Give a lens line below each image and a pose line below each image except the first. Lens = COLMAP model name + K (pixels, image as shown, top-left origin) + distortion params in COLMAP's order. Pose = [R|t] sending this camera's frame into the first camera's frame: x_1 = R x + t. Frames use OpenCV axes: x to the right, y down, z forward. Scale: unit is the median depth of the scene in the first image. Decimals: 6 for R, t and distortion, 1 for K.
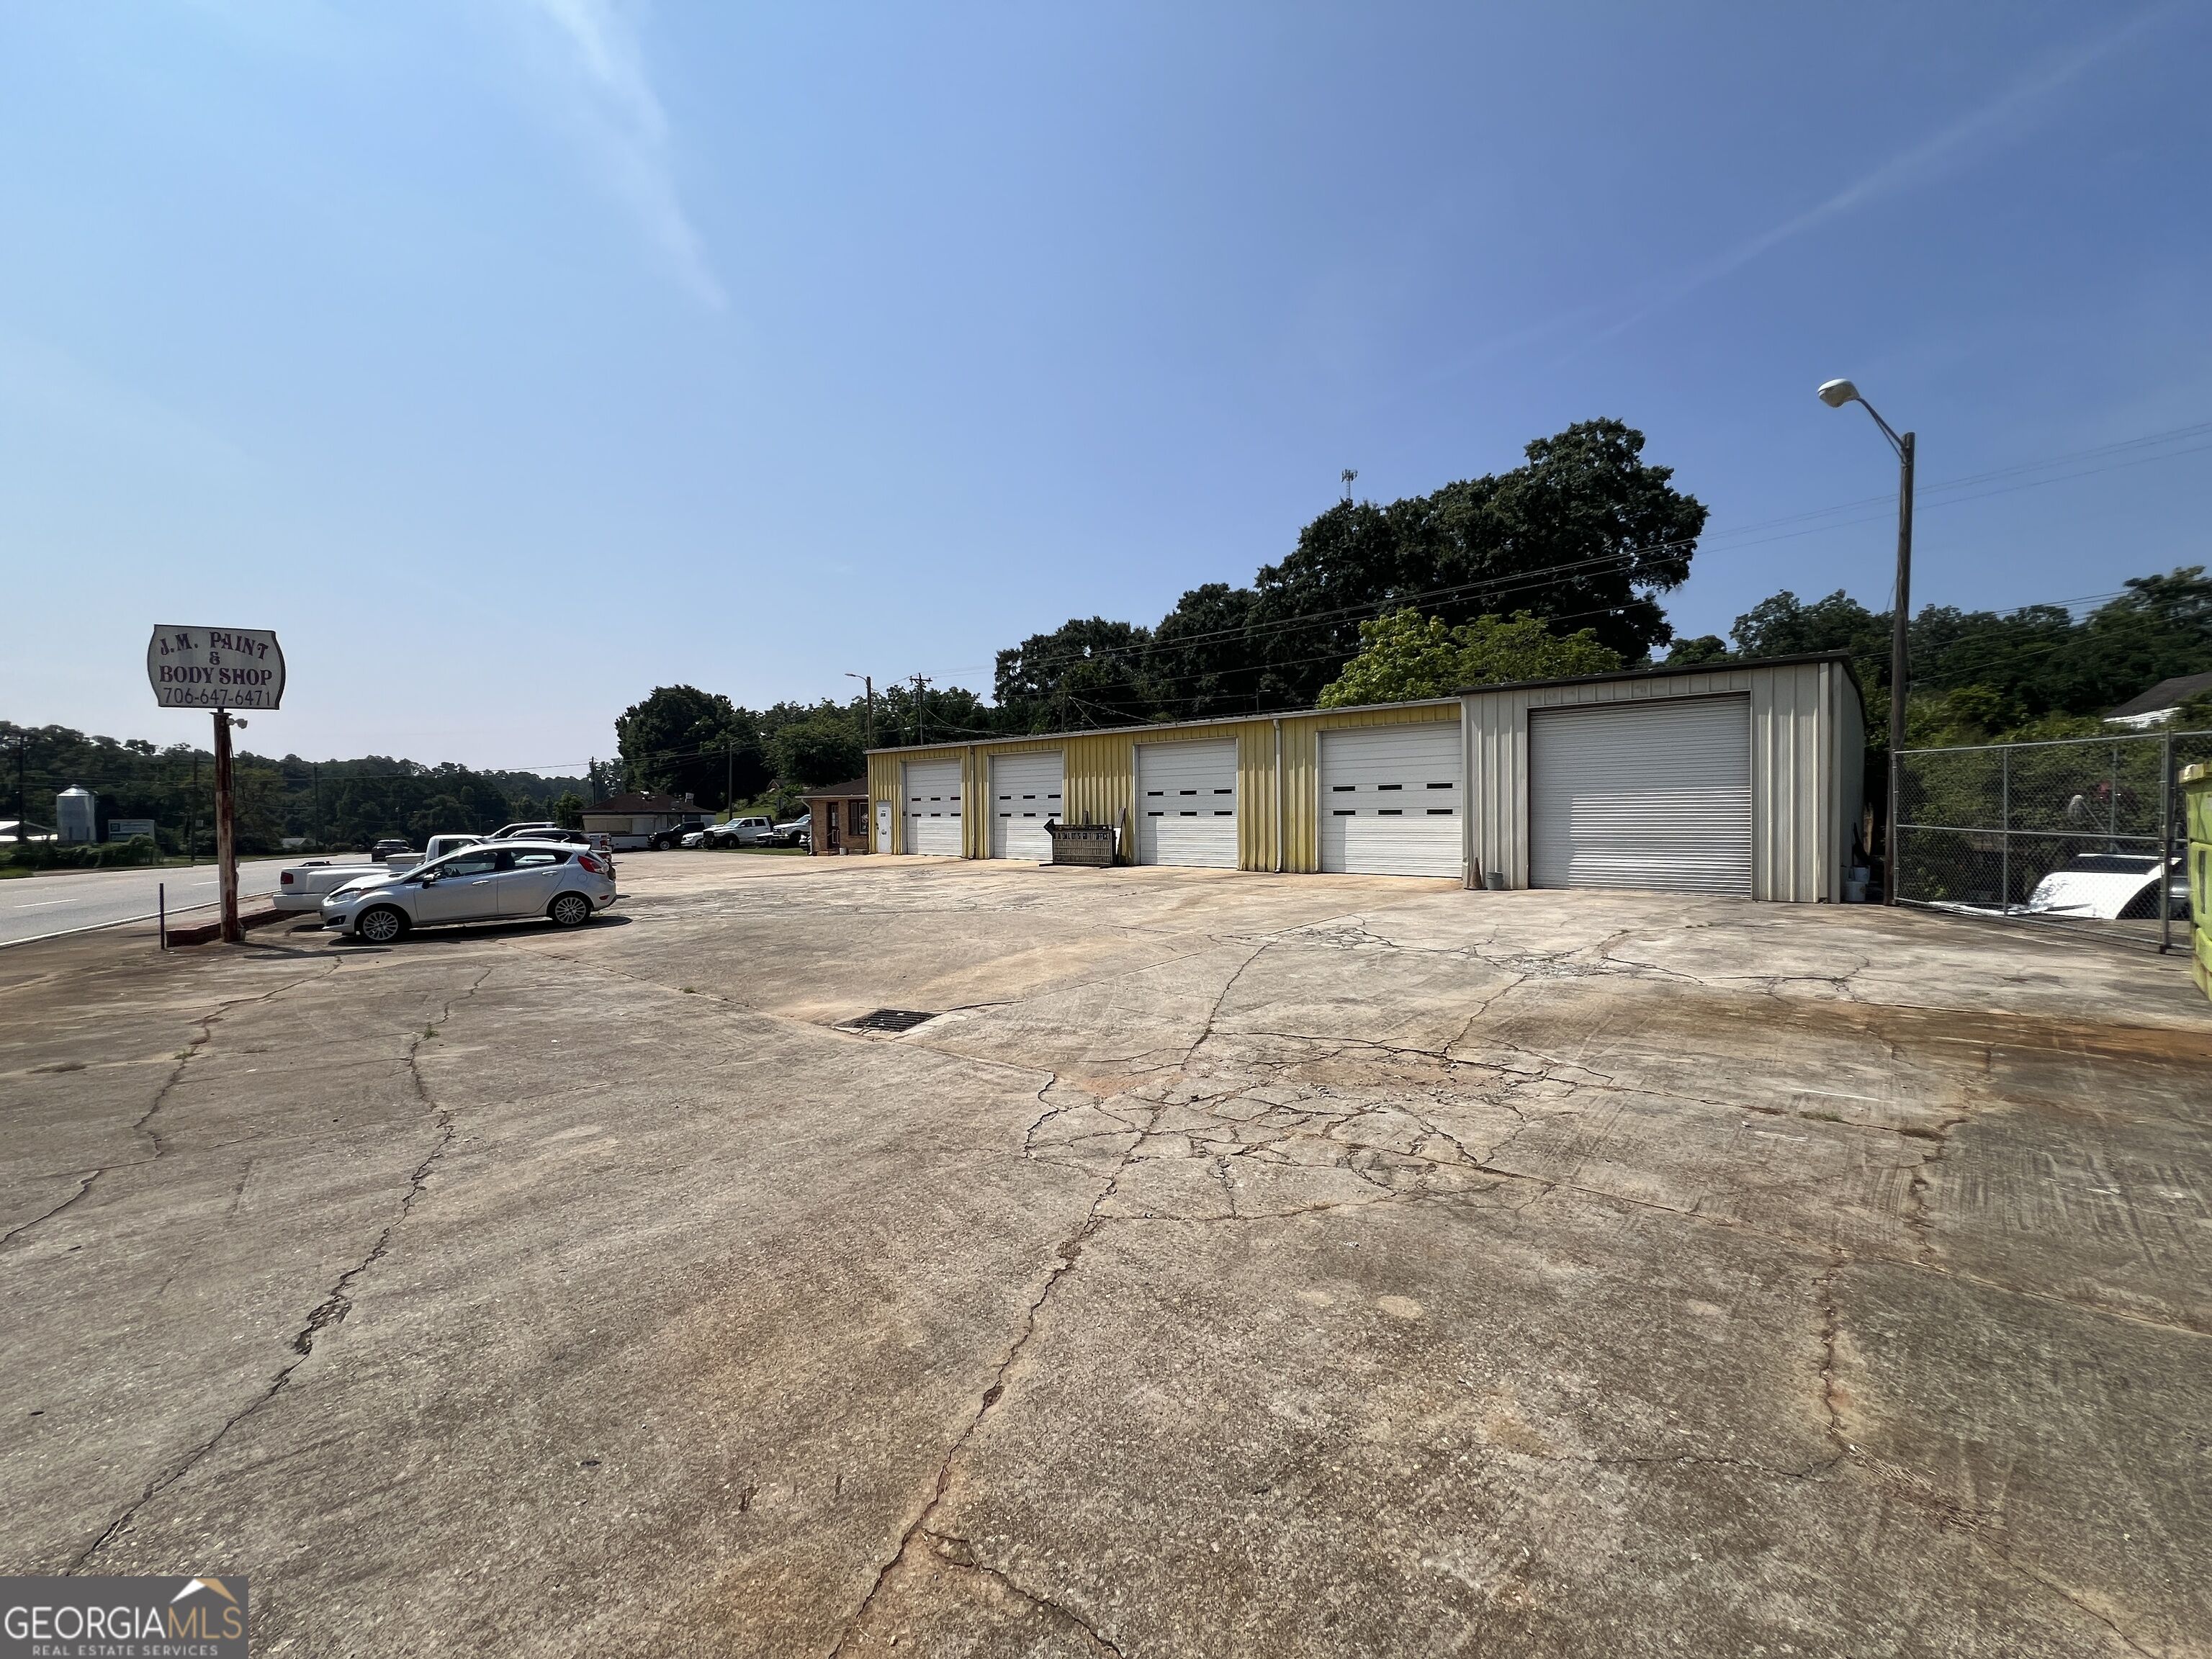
lens RADIAL K [[878.0, 0, 1105.4], [0, 878.0, 825.6], [0, 0, 1]] dist [0.000807, 0.000258]
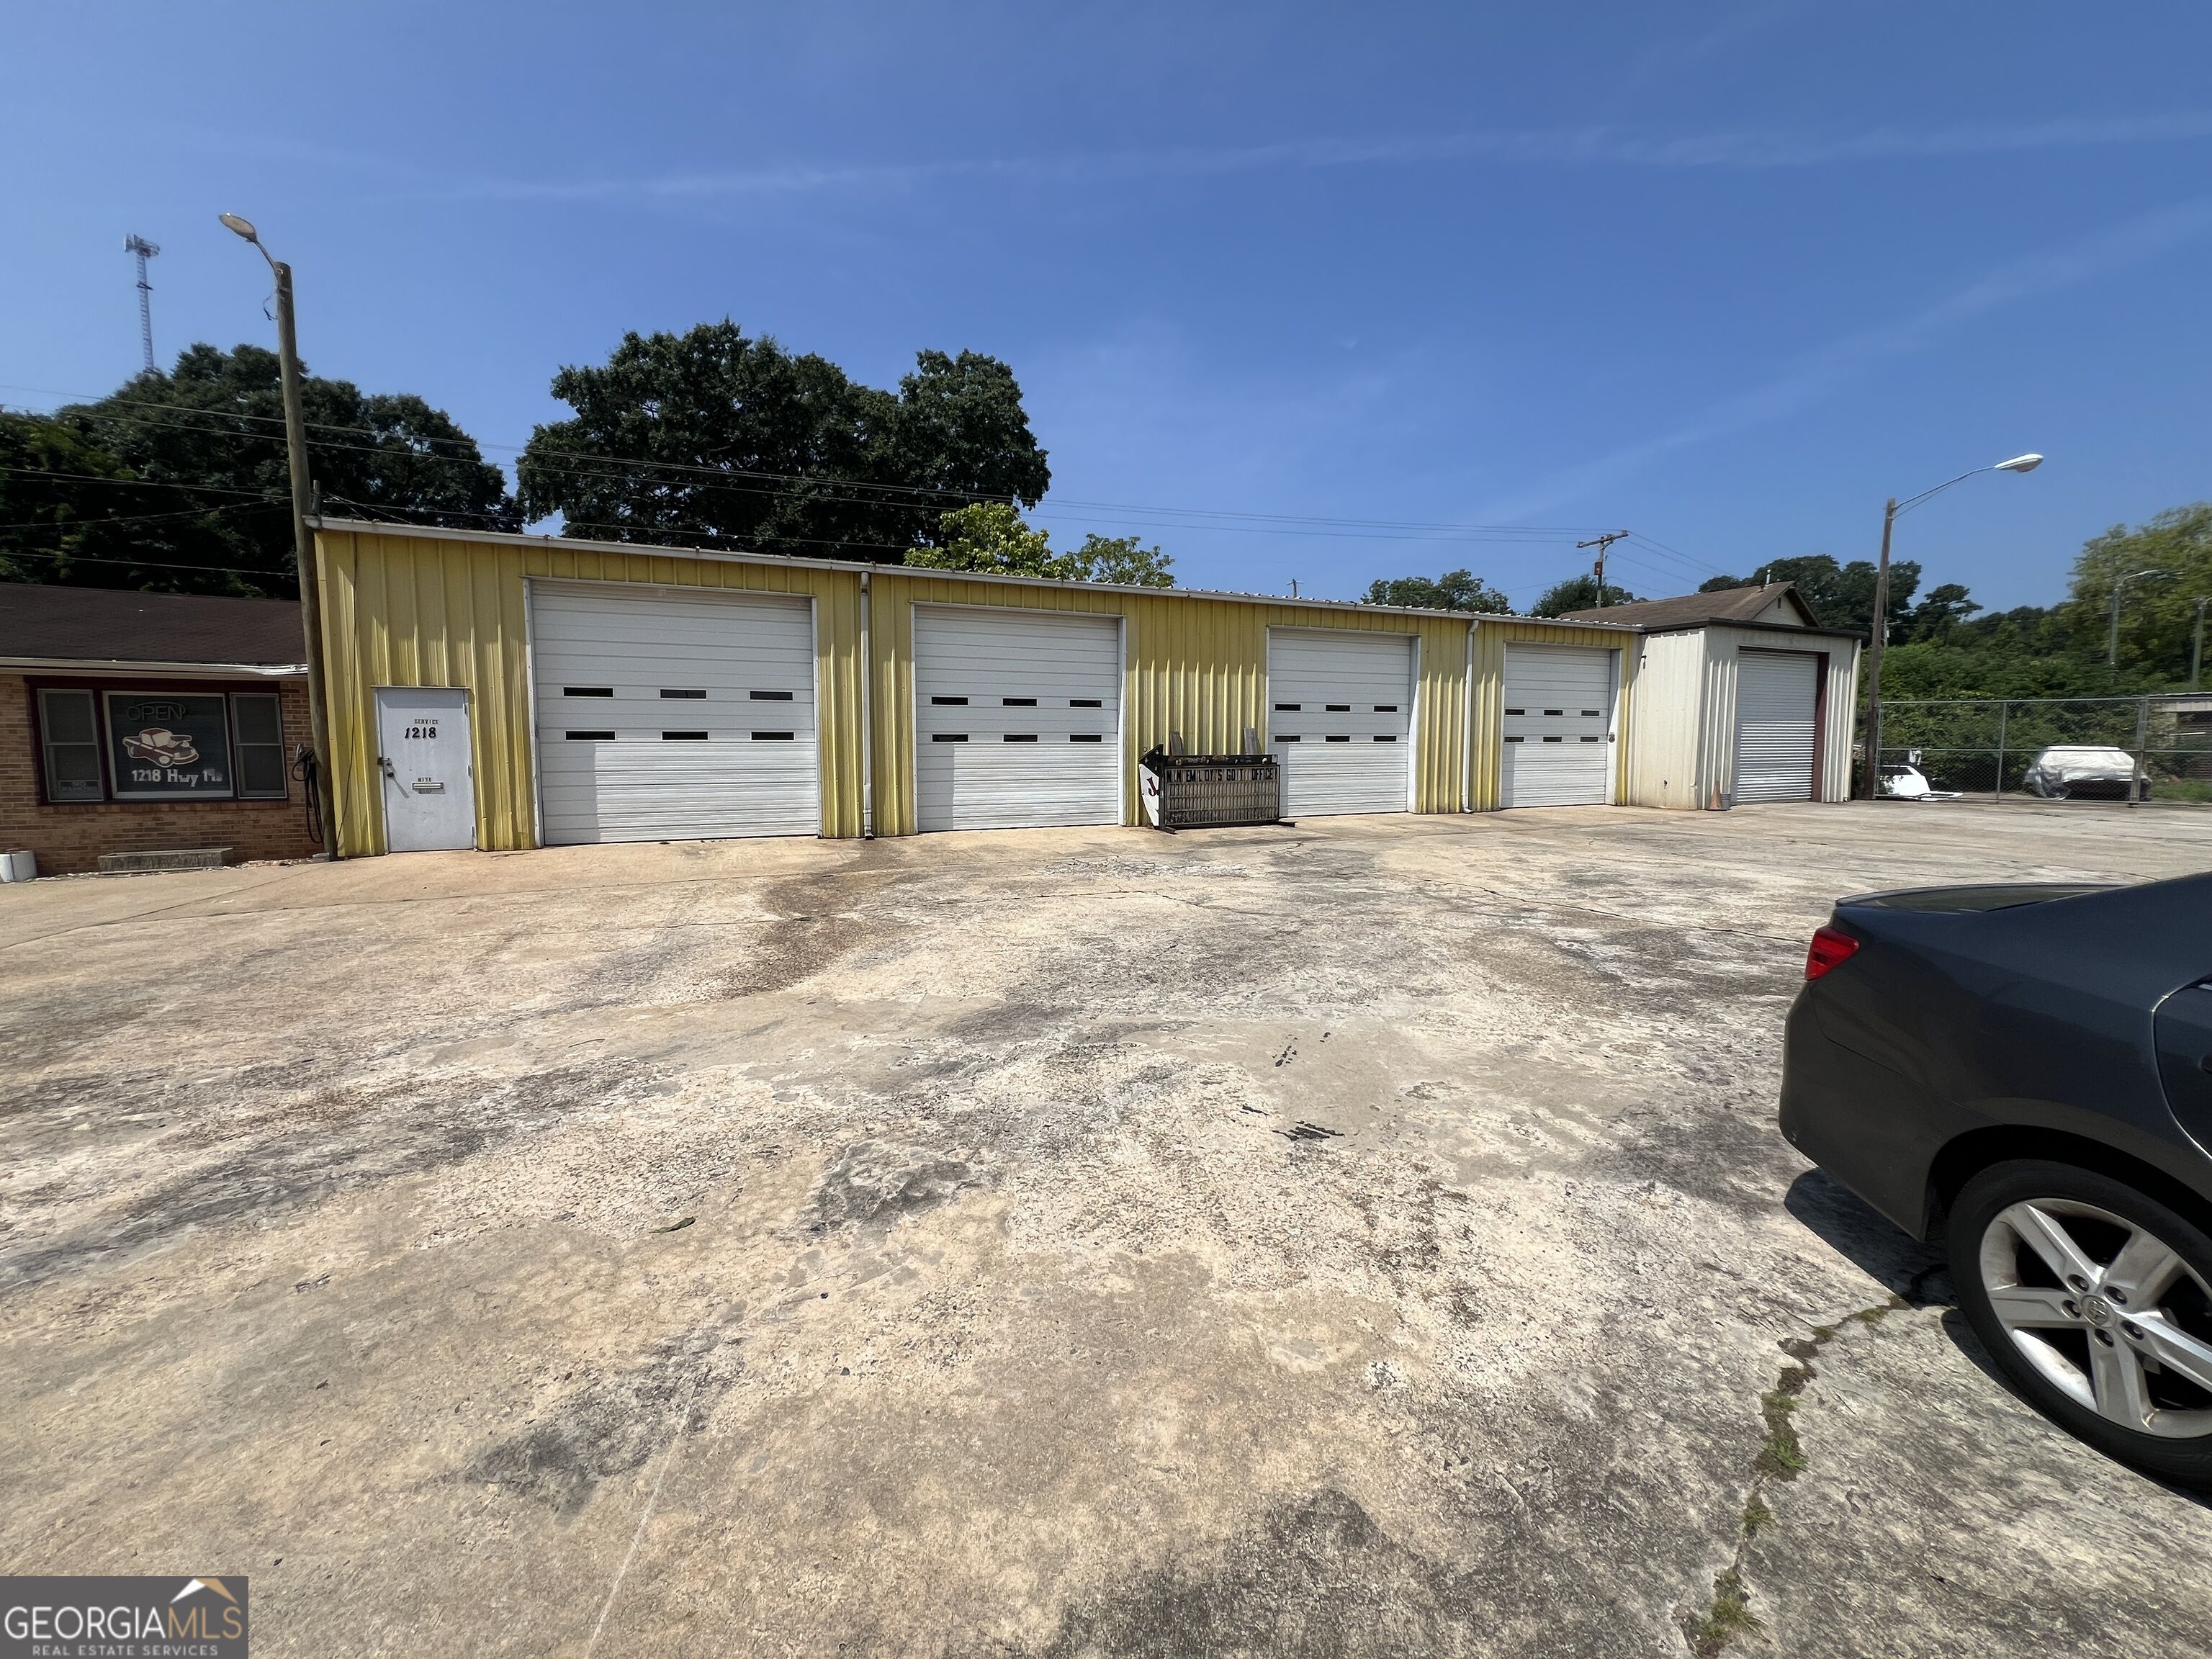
lens RADIAL K [[878.0, 0, 1104.9], [0, 878.0, 813.5], [0, 0, 1]] dist [0.000807, 0.000258]
pose [[0.407191, -0.075825, 0.910190, -0.470546], [0.003867, 0.996682, 0.081300, -0.008777], [-0.913335, -0.029585, 0.406133, 0.672435]]
